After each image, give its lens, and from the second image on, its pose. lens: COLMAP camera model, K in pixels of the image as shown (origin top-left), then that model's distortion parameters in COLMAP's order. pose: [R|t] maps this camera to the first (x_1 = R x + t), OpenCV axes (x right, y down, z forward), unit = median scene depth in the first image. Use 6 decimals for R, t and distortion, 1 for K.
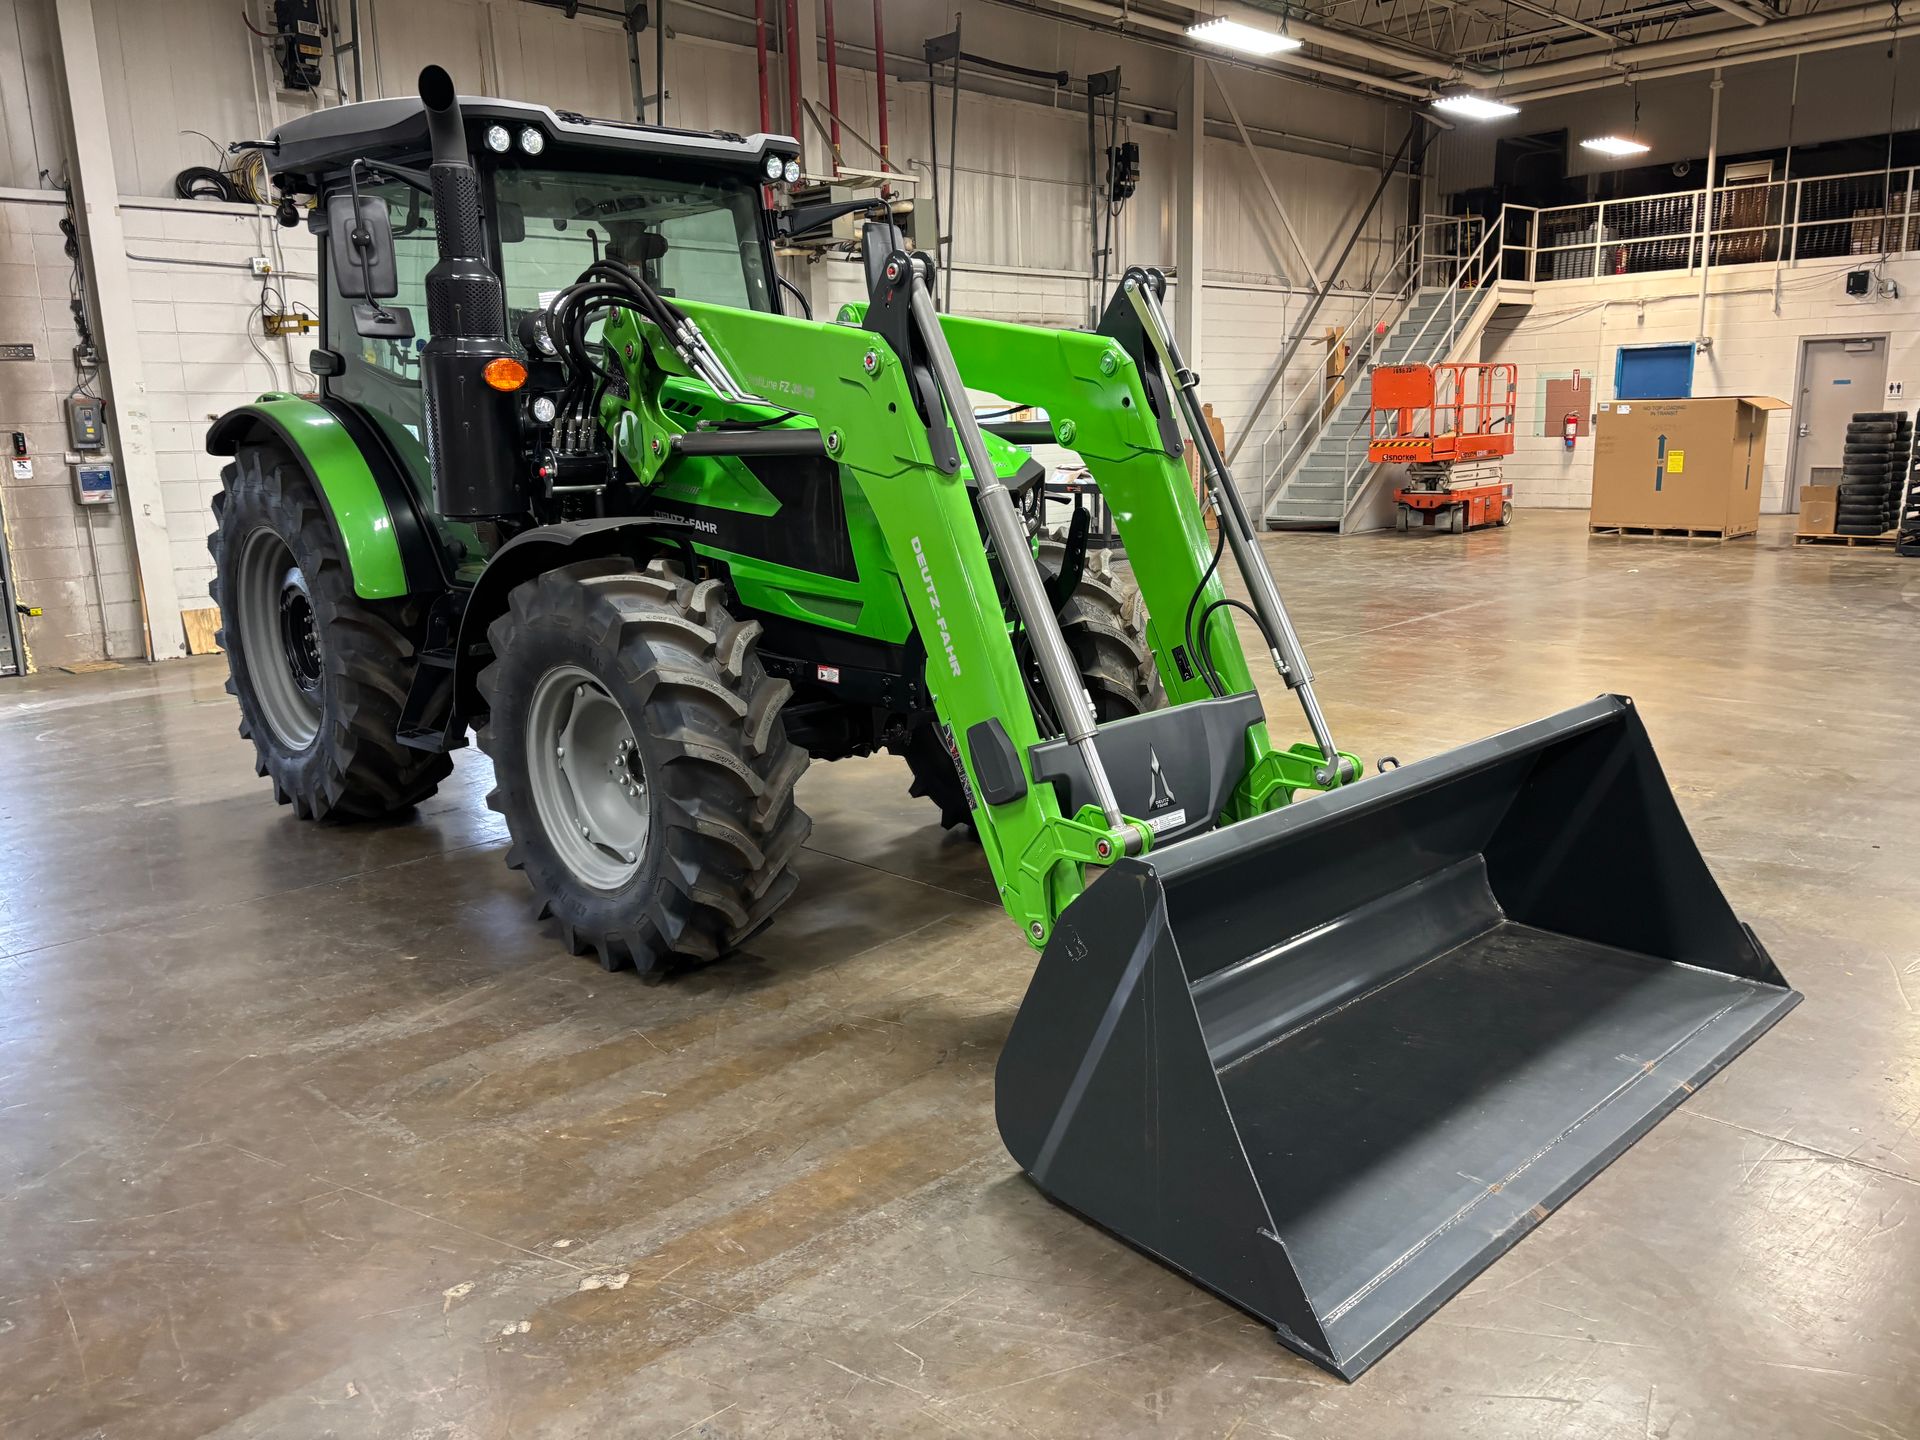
lens RADIAL K [[1432.2, 0, 967.2], [0, 1432.2, 727.2], [0, 0, 1]] dist [0.054803, -0.060443]
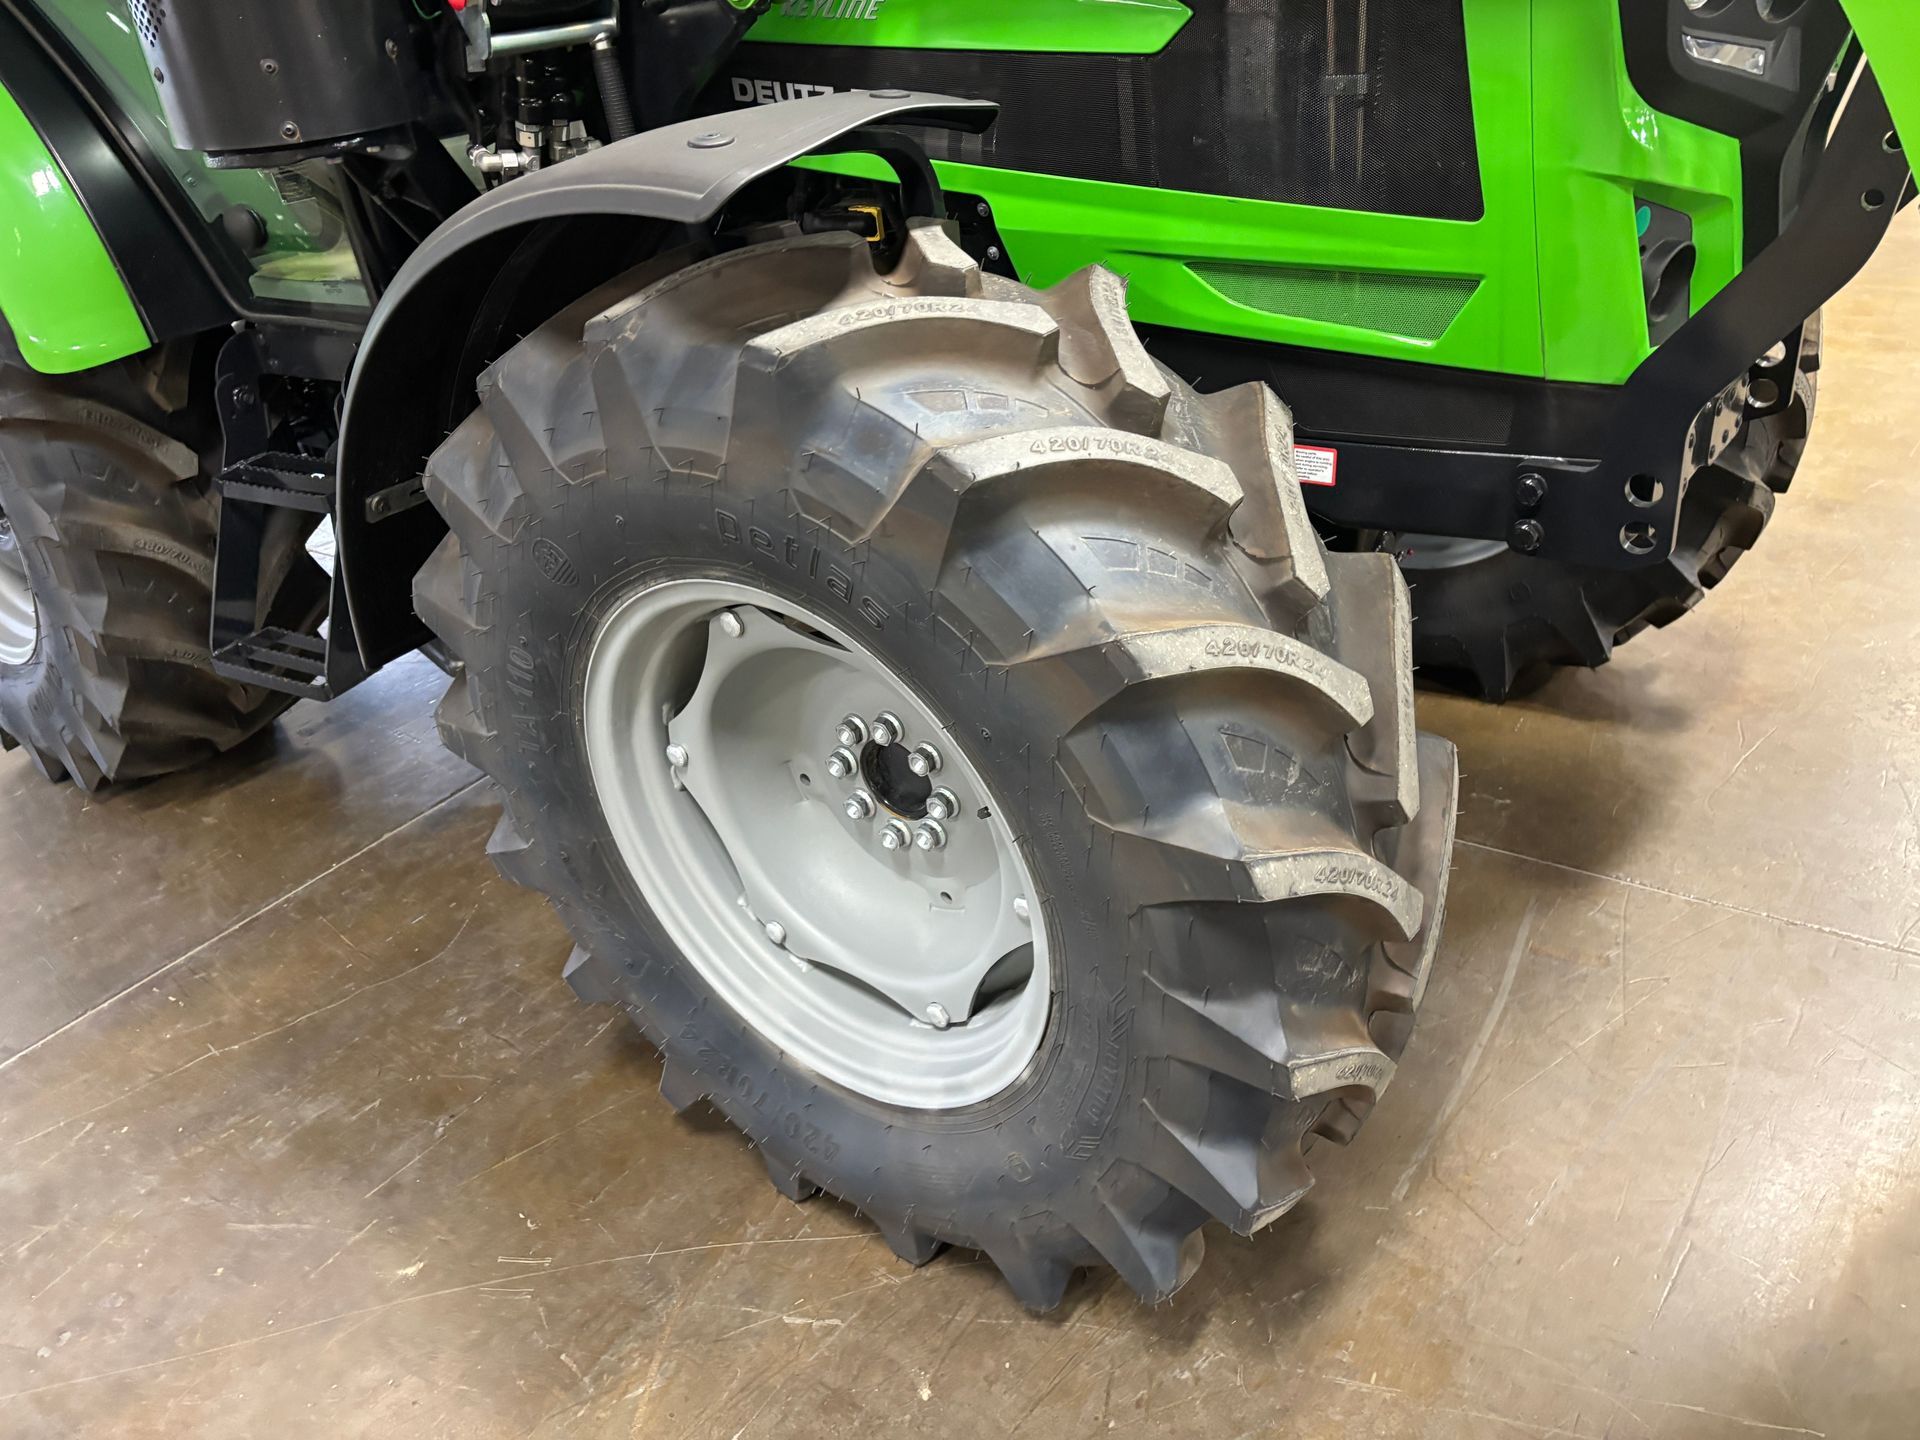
lens RADIAL K [[1453.6, 0, 959.9], [0, 1453.6, 686.5], [0, 0, 1]] dist [0.051361, -0.002948]
pose [[0.985154, -0.150030, 0.083439, -0.237818], [0.123135, 0.956213, 0.265510, -0.098700], [-0.119620, -0.251294, 0.960491, 0.611518]]
